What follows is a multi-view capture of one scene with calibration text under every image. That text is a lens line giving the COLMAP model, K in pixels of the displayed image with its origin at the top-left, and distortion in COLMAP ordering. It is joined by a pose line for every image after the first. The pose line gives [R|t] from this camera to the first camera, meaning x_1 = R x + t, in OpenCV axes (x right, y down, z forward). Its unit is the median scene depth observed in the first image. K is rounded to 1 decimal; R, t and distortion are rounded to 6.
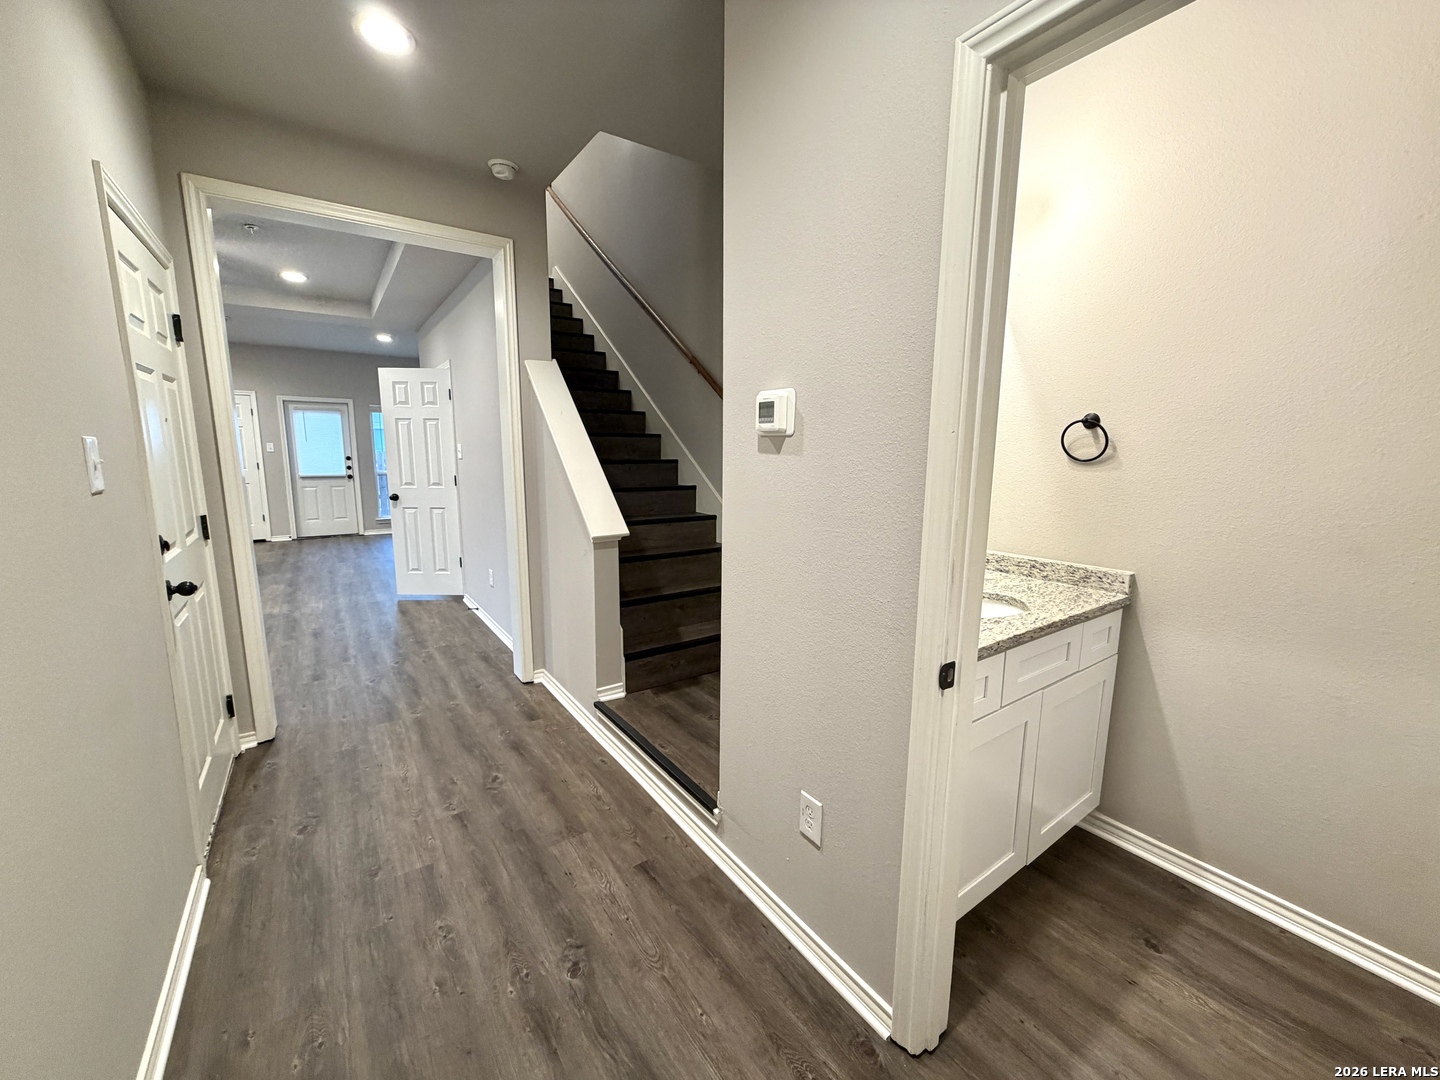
lens RADIAL K [[570.2, 0, 716.6], [0, 570.2, 539.9], [0, 0, 1]] dist [-0.001404, -0.000082]
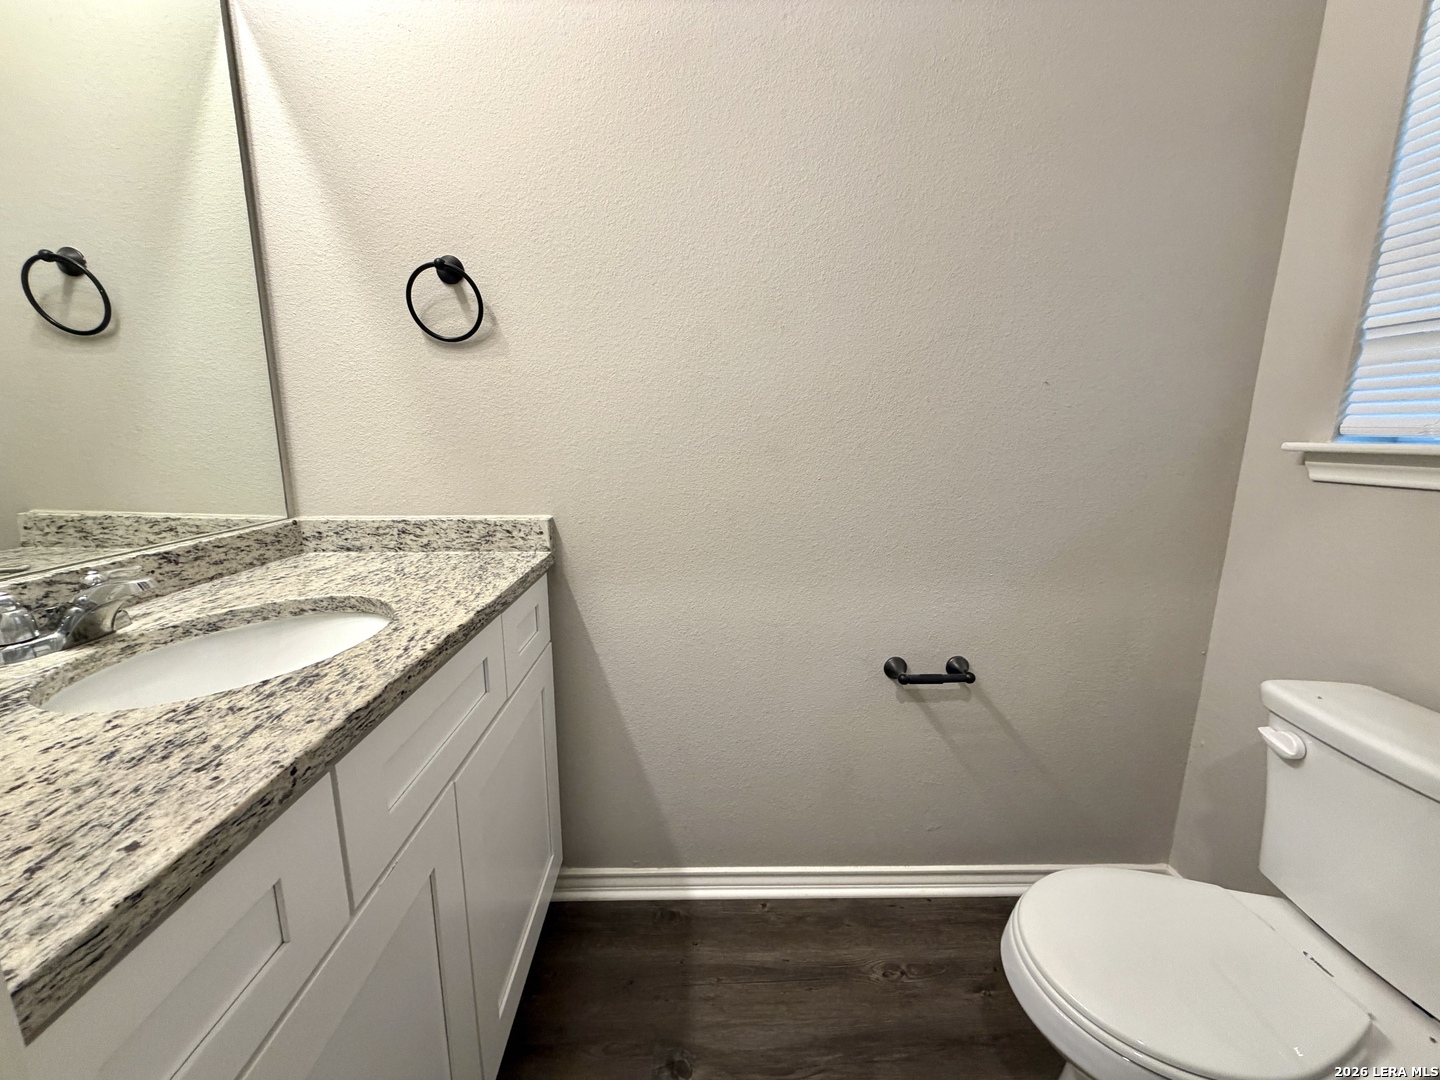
lens RADIAL K [[570.2, 0, 716.6], [0, 570.2, 539.9], [0, 0, 1]] dist [-0.001404, -0.000082]
pose [[0.552856, -0.161772, 0.817423, 0.292594], [0.130630, 0.985671, 0.106719, 0.039234], [-0.822974, 0.047780, 0.566066, 0.468624]]
